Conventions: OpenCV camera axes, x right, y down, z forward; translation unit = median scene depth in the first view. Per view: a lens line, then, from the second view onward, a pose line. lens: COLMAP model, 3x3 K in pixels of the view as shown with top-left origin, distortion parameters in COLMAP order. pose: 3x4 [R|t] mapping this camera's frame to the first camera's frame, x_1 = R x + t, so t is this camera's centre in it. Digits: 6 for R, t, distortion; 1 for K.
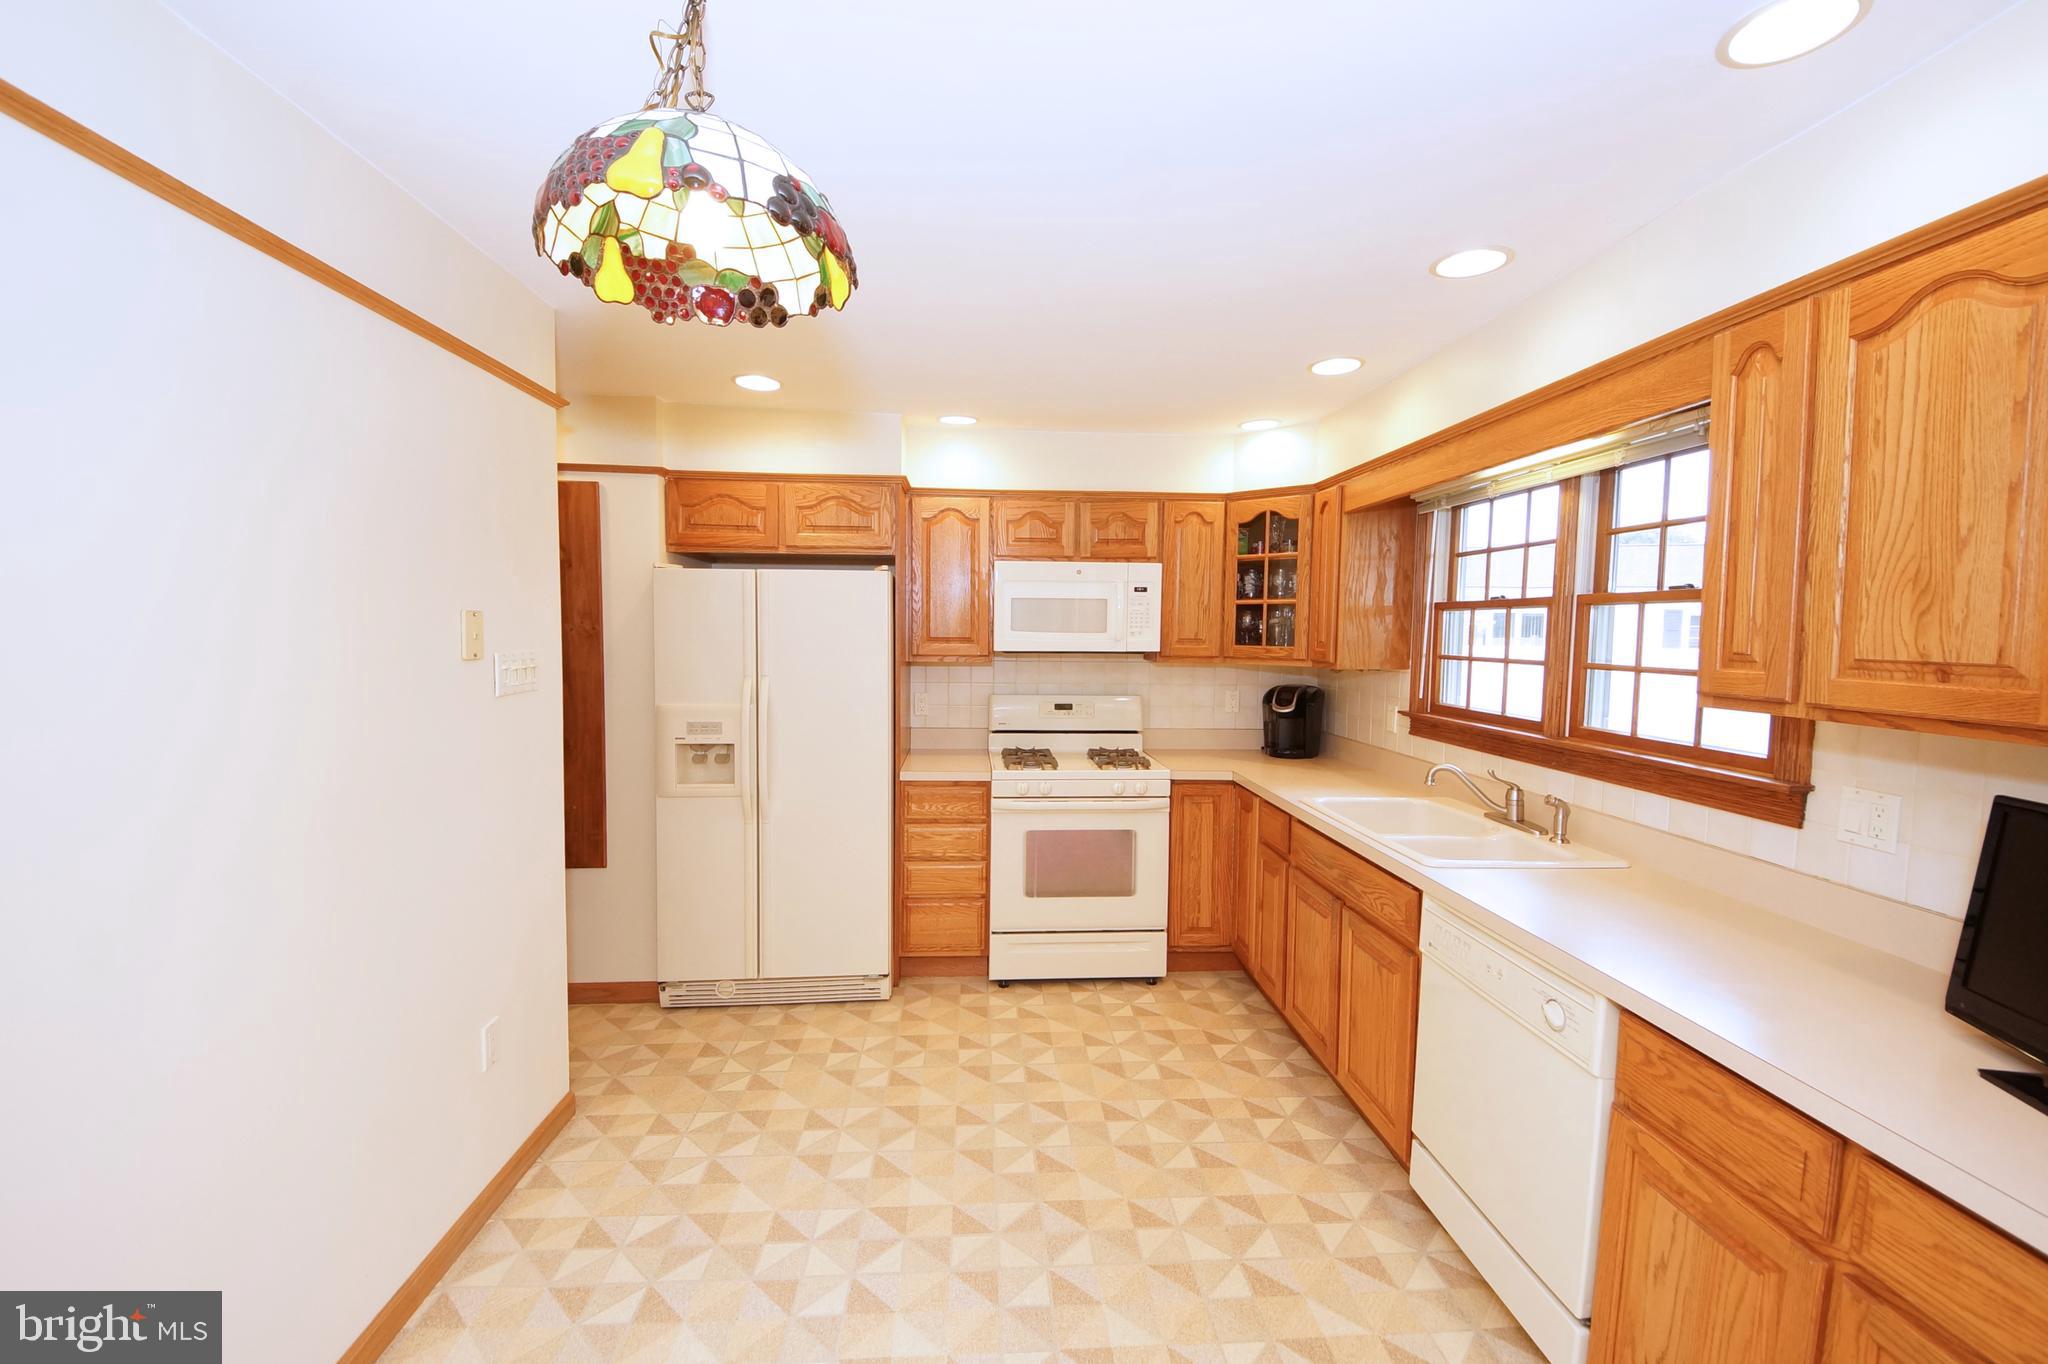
lens RADIAL K [[839.6, 0, 1019.8], [0, 839.6, 679.1], [0, 0, 1]] dist [0.025902, -0.000206]
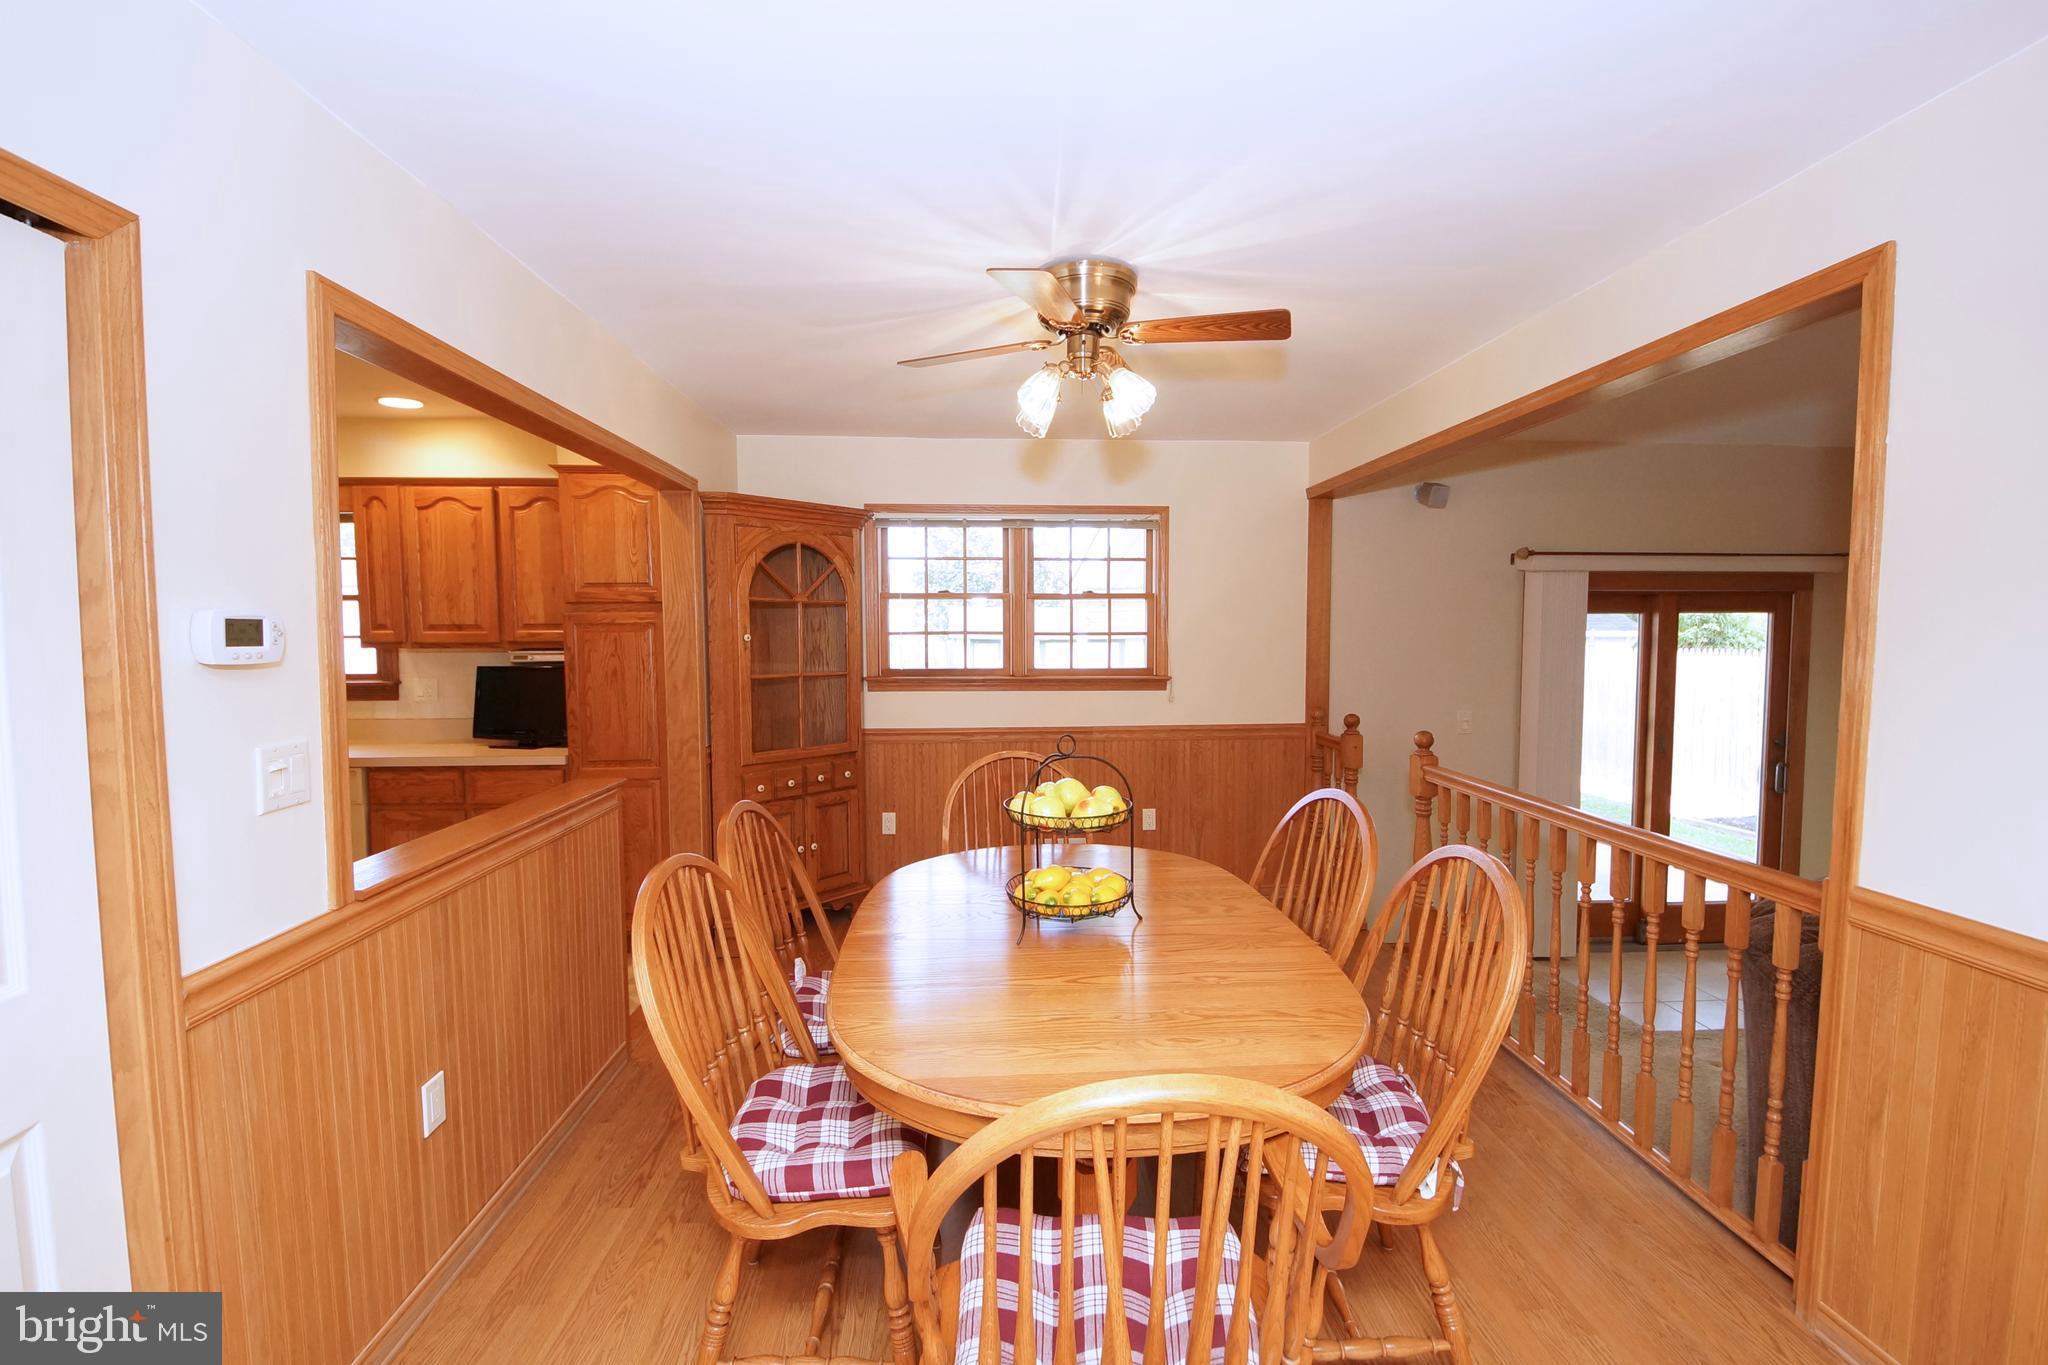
lens RADIAL K [[839.6, 0, 1019.8], [0, 839.6, 679.6], [0, 0, 1]] dist [0.025902, -0.000206]
pose [[0.023808, -0.074776, 0.996916, -0.687534], [0.064788, 0.995218, 0.073101, 0.030605], [-0.997615, 0.062848, 0.028539, -0.382230]]
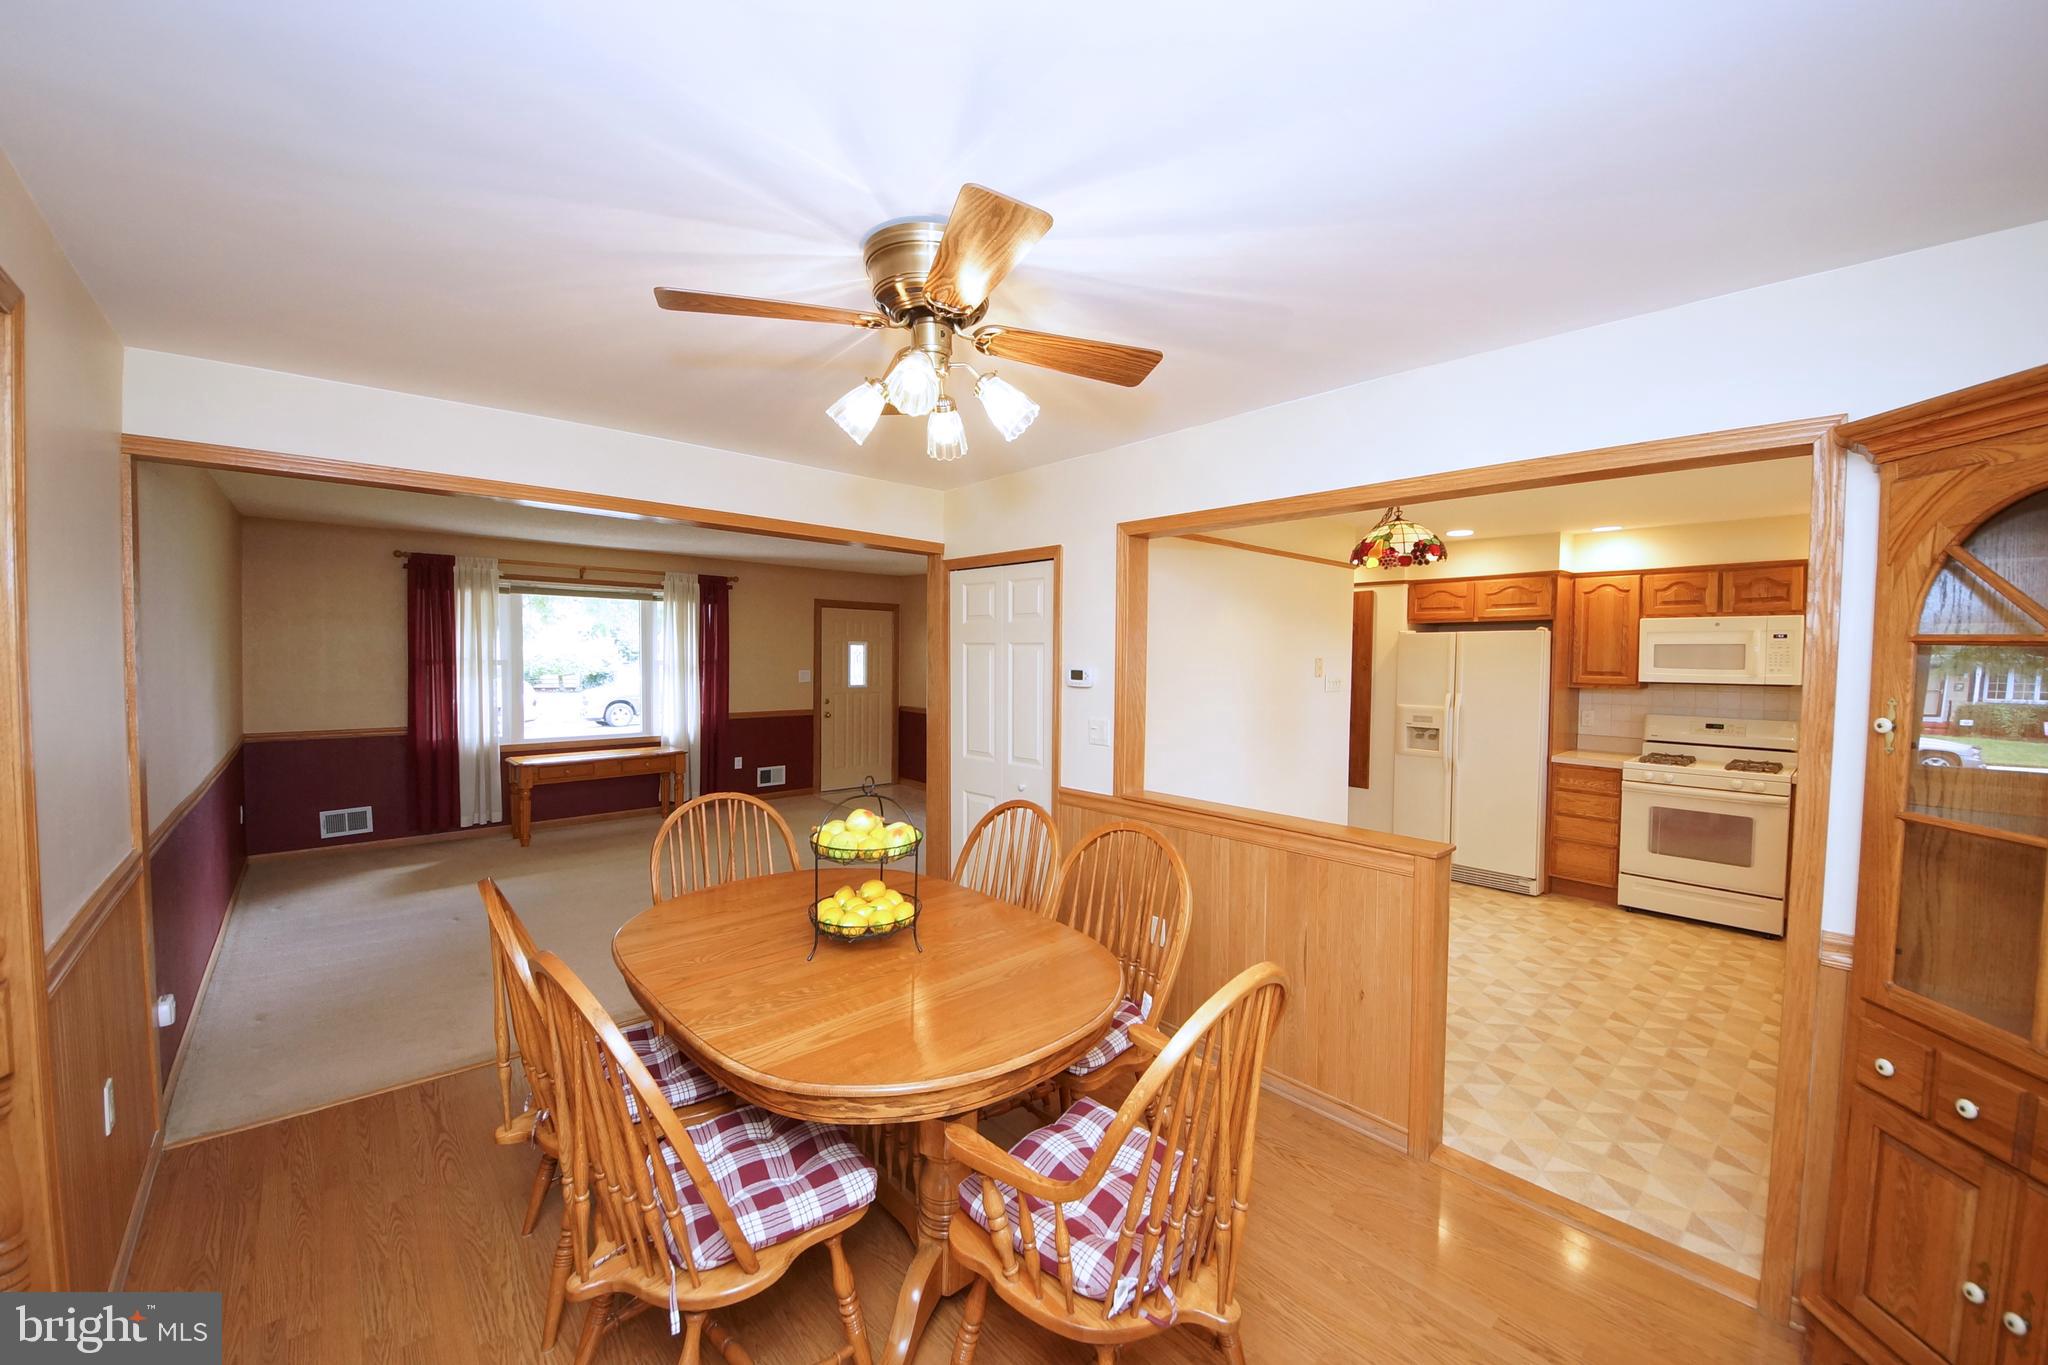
lens RADIAL K [[753.1, 0, 1034.7], [0, 753.1, 686.7], [0, 0, 1]] dist [-0.007105, -0.000152]
pose [[0.637868, 0.027075, -0.769670, 0.316911], [-0.048394, 0.998816, -0.004971, 0.033795], [0.768624, 0.040418, 0.638423, -0.644456]]
